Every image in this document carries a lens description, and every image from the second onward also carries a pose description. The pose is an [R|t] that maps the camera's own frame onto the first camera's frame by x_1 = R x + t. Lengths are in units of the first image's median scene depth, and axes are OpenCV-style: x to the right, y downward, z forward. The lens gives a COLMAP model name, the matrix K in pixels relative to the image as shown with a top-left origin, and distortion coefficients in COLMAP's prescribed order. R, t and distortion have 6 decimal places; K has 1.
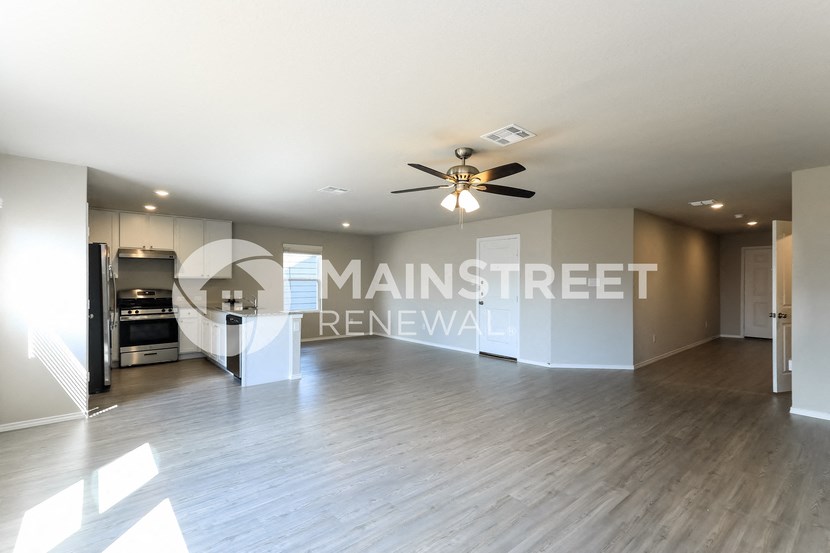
lens RADIAL K [[377.7, 0, 415.0], [0, 377.7, 276.5], [0, 0, 1]] dist [0.001020, 0.000106]
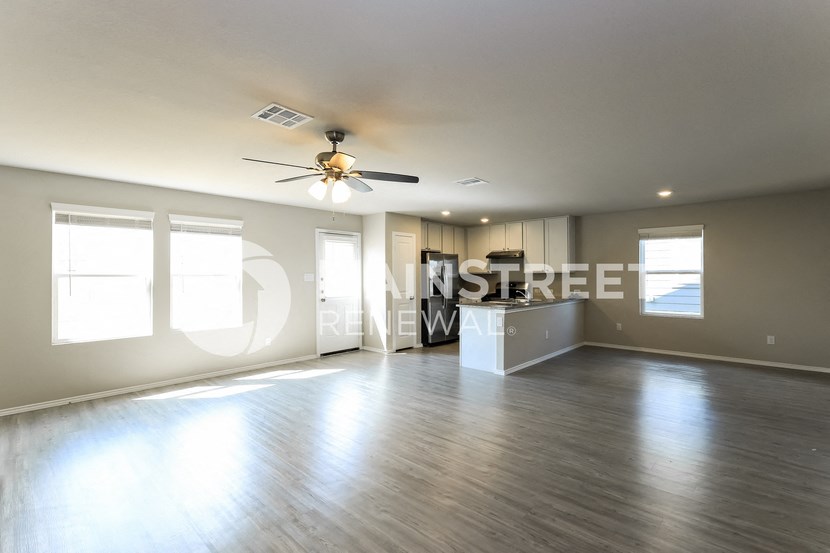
lens RADIAL K [[387.9, 0, 415.0], [0, 387.9, 276.5], [0, 0, 1]] dist [0.001136, 0.000089]
pose [[0.109551, 0.001569, -0.993980, 0.881871], [0.015595, 0.999873, 0.003297, 0.007940], [0.993859, -0.015862, 0.109513, 0.884440]]
